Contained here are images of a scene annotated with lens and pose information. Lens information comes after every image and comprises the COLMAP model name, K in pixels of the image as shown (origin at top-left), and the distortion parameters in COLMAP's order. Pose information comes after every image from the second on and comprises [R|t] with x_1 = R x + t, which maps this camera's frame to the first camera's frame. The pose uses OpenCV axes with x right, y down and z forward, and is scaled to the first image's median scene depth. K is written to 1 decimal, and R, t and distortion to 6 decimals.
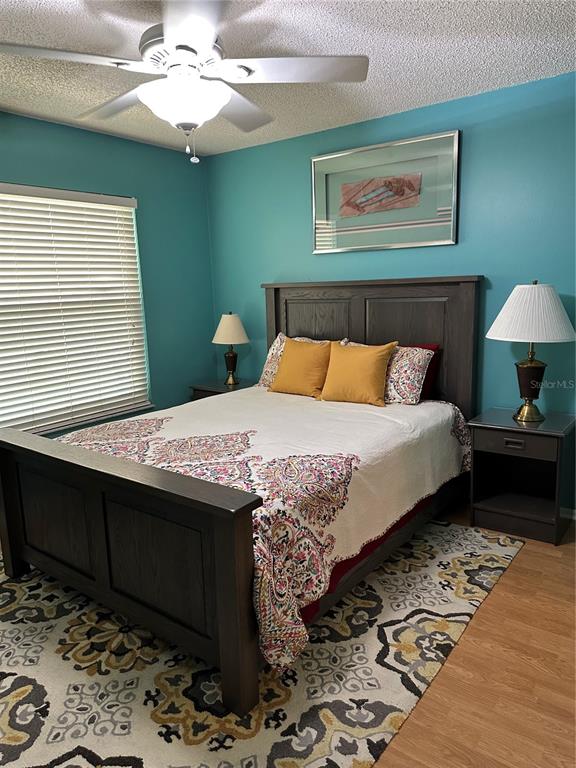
lens RADIAL K [[539.9, 0, 282.0], [0, 539.9, 384.9], [0, 0, 1]] dist [0.030310, -0.043607]
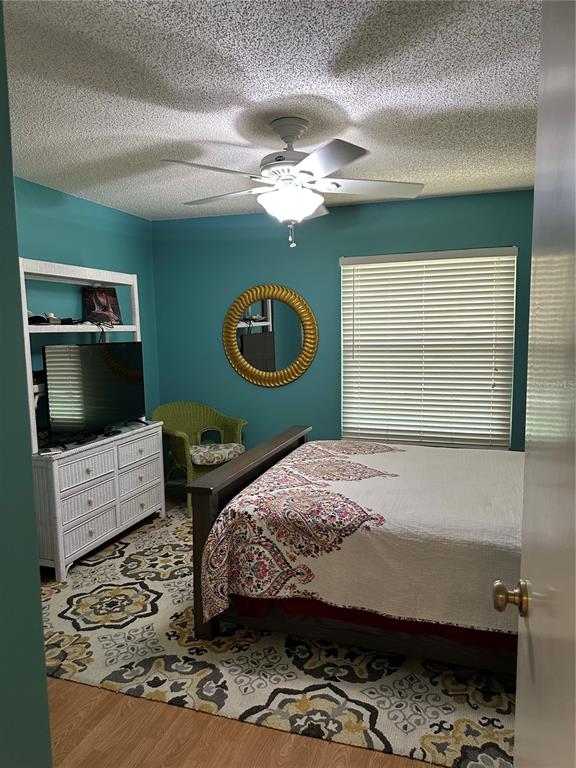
lens RADIAL K [[539.9, 0, 285.7], [0, 539.9, 384.2], [0, 0, 1]] dist [0.030310, -0.043607]
pose [[0.339780, 0.129365, -0.931565, 1.020095], [-0.183886, 0.980516, 0.069092, -0.149205], [0.922353, 0.147826, 0.356948, 0.500232]]
